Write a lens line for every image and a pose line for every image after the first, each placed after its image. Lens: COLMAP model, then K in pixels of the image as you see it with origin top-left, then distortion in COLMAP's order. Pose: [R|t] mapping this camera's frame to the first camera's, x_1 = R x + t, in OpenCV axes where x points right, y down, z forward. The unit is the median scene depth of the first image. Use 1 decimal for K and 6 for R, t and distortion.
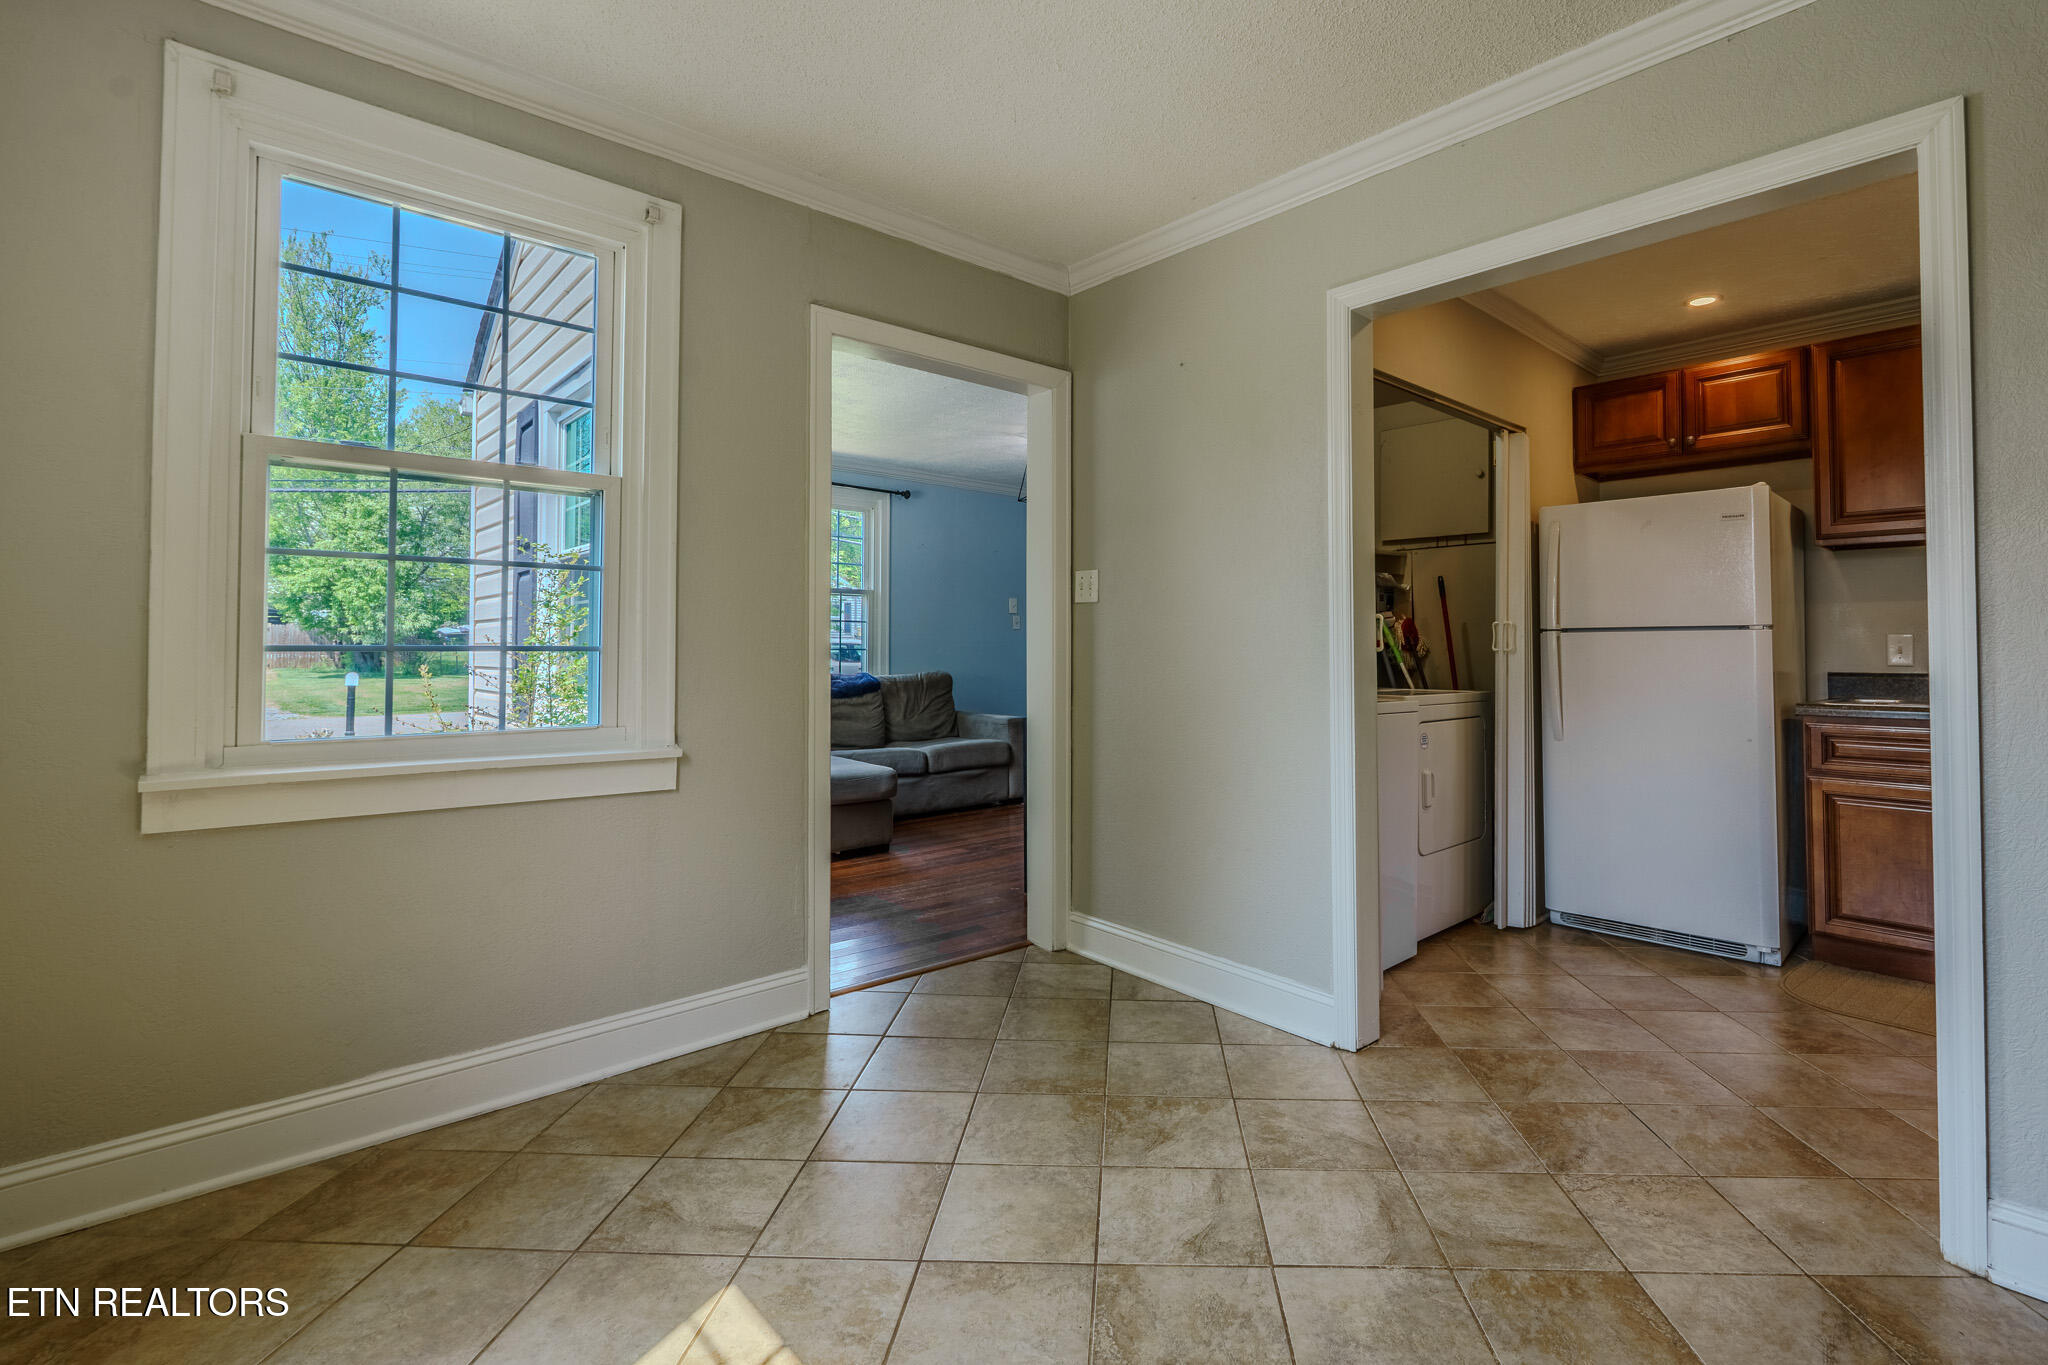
lens RADIAL K [[899.2, 0, 1098.0], [0, 899.2, 632.9], [0, 0, 1]] dist [-0.001477, 0.000255]
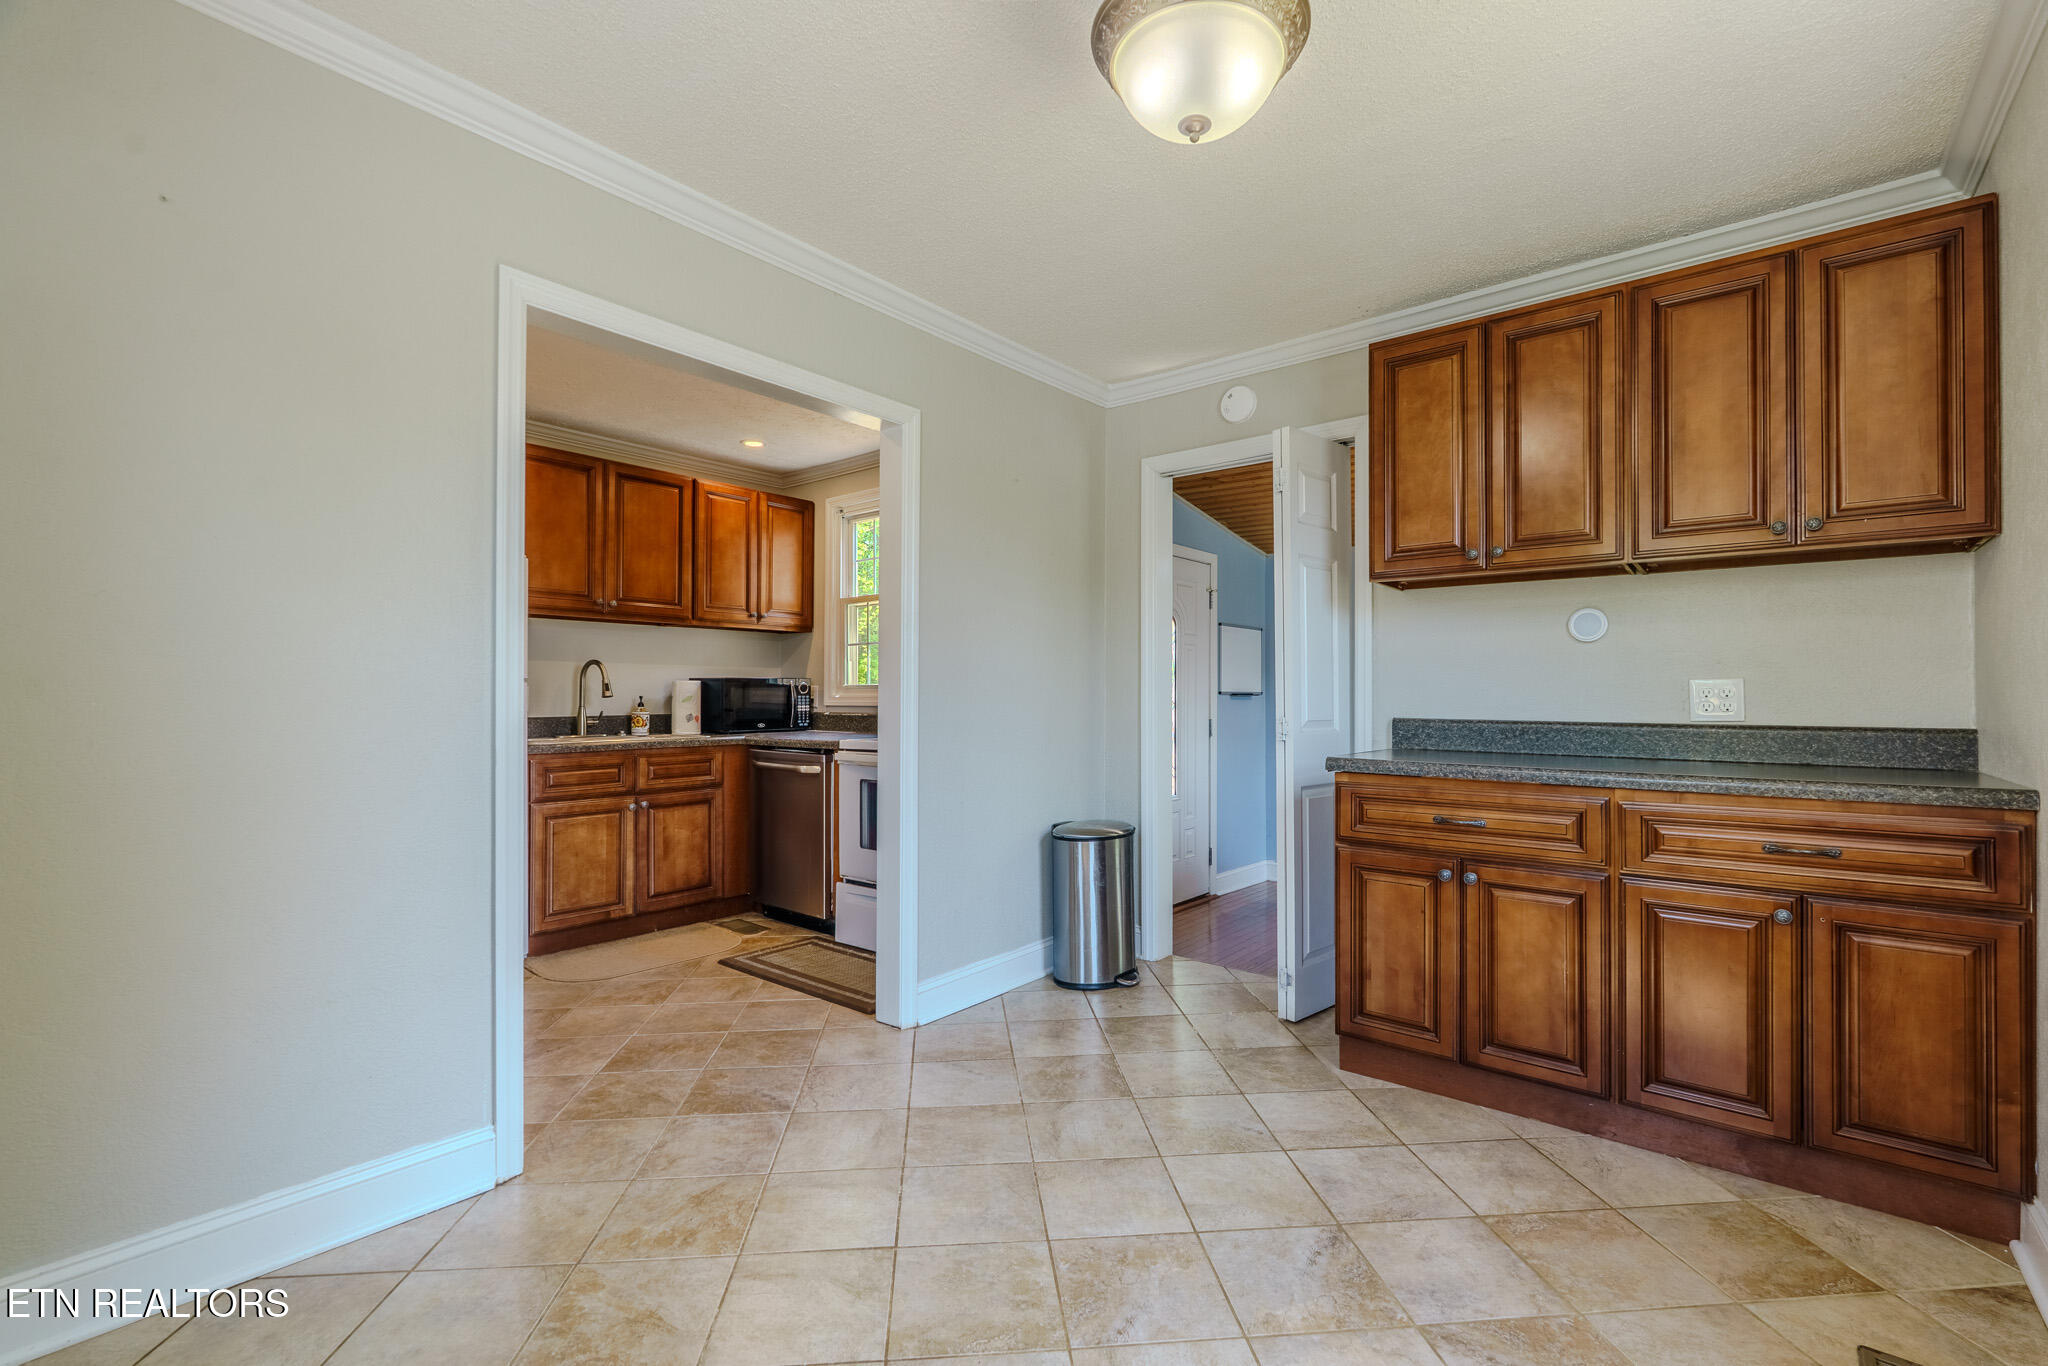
lens RADIAL K [[899.2, 0, 1022.7], [0, 899.2, 685.1], [0, 0, 1]] dist [-0.001477, 0.000255]
pose [[-0.131811, 0.010599, 0.991218, -0.455798], [-0.020459, 0.999701, -0.013410, 0.001372], [-0.991064, -0.022047, -0.131555, 0.473947]]
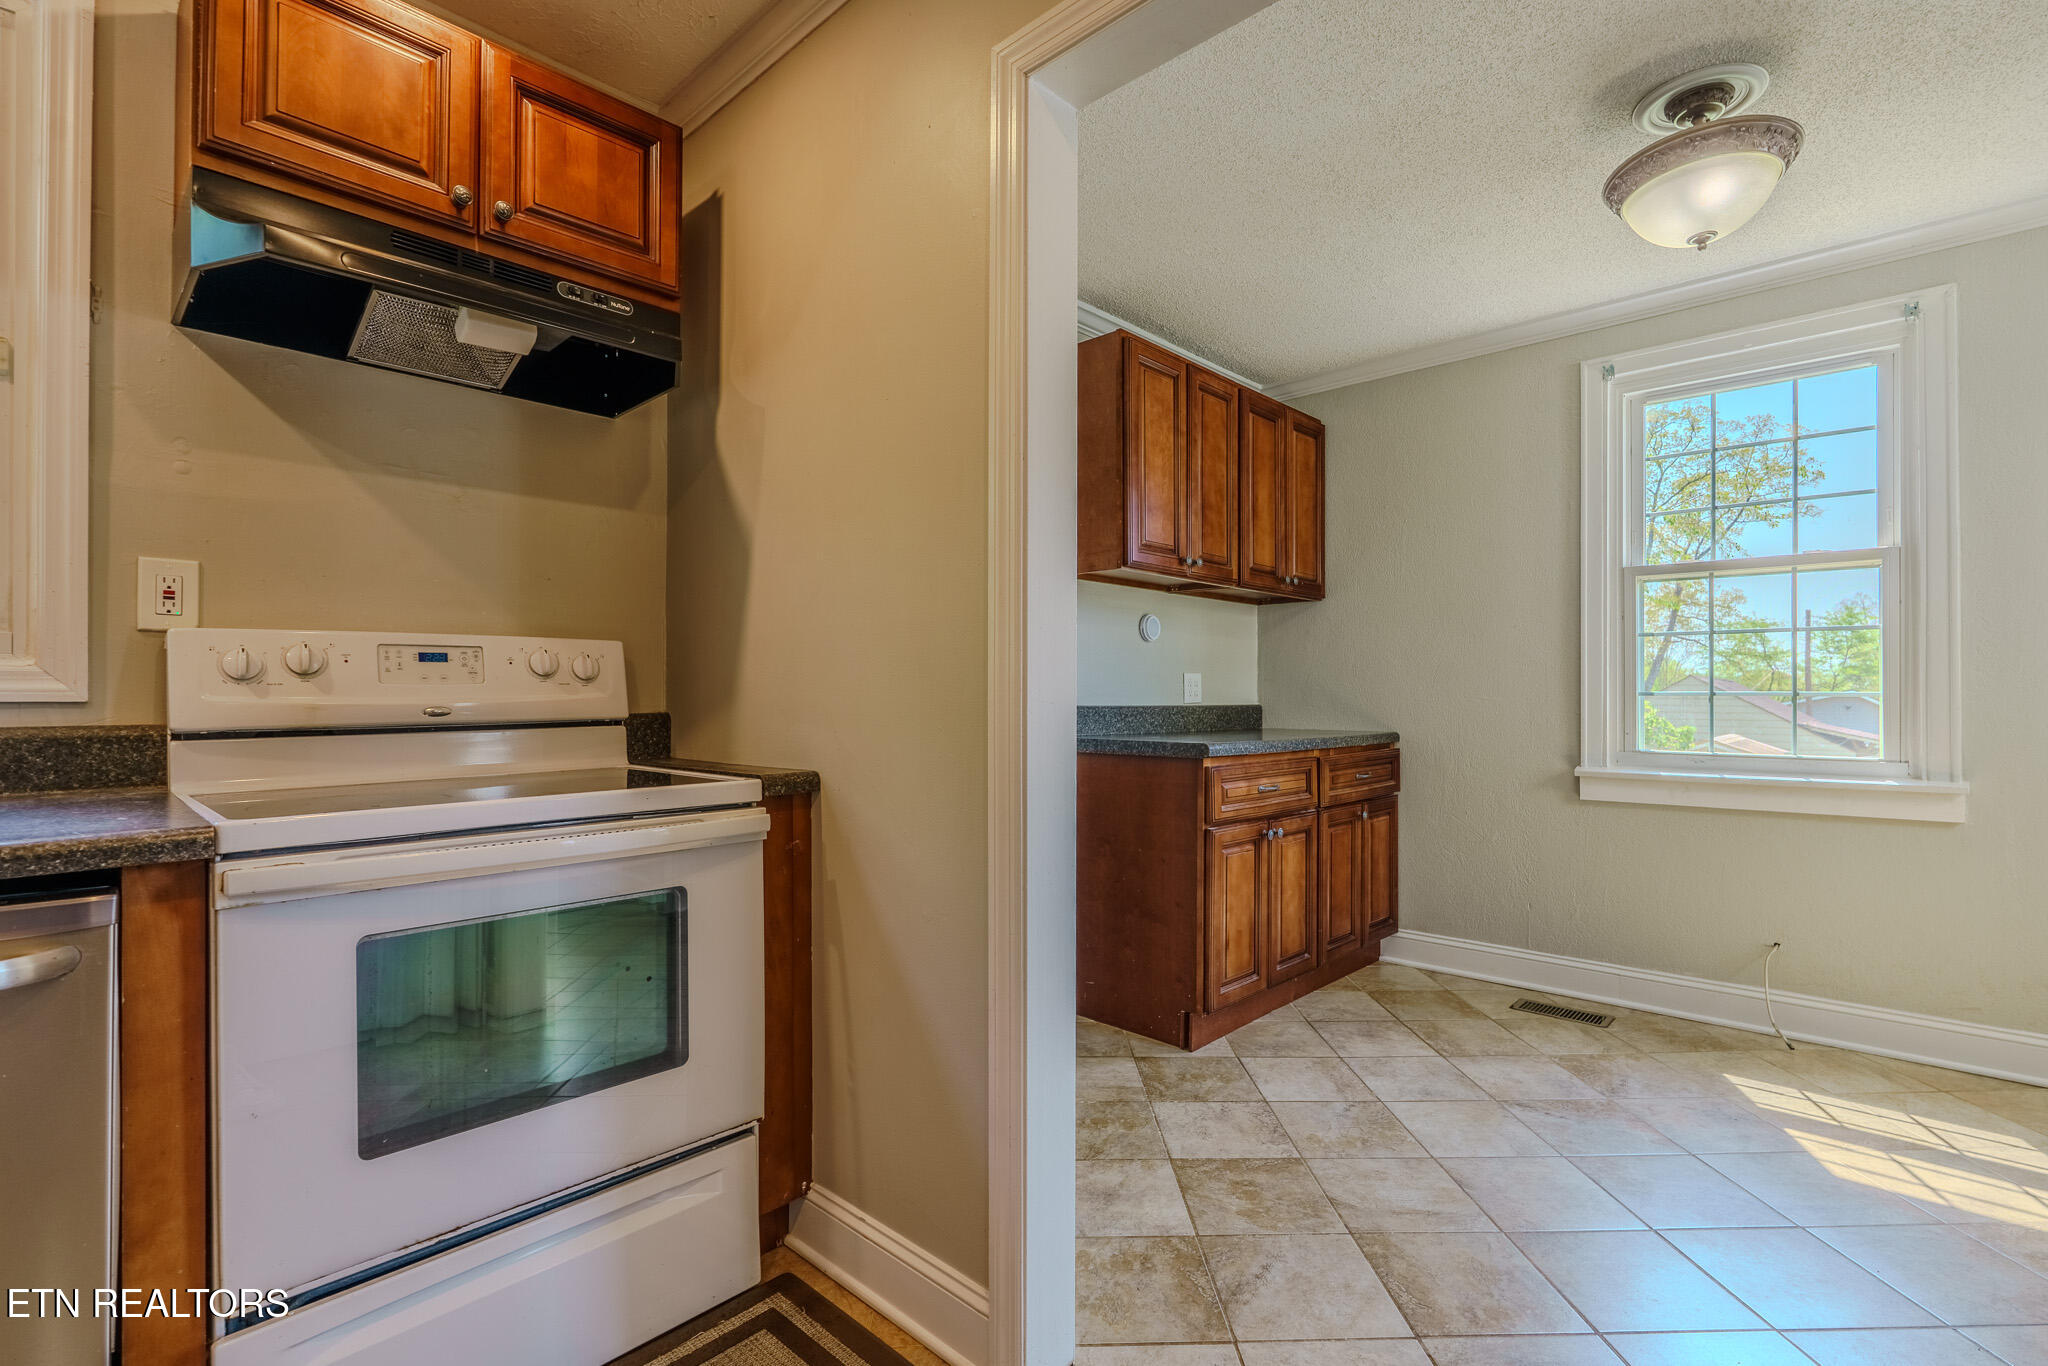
lens RADIAL K [[961.3, 0, 1016.3], [0, 961.3, 688.6], [0, 0, 1]] dist [-0.008542, 0.000018]
pose [[-0.997384, -0.004858, -0.072119, 0.505613], [-0.003060, 0.999682, -0.025023, 0.022212], [0.072217, -0.024737, -0.997082, 0.926946]]
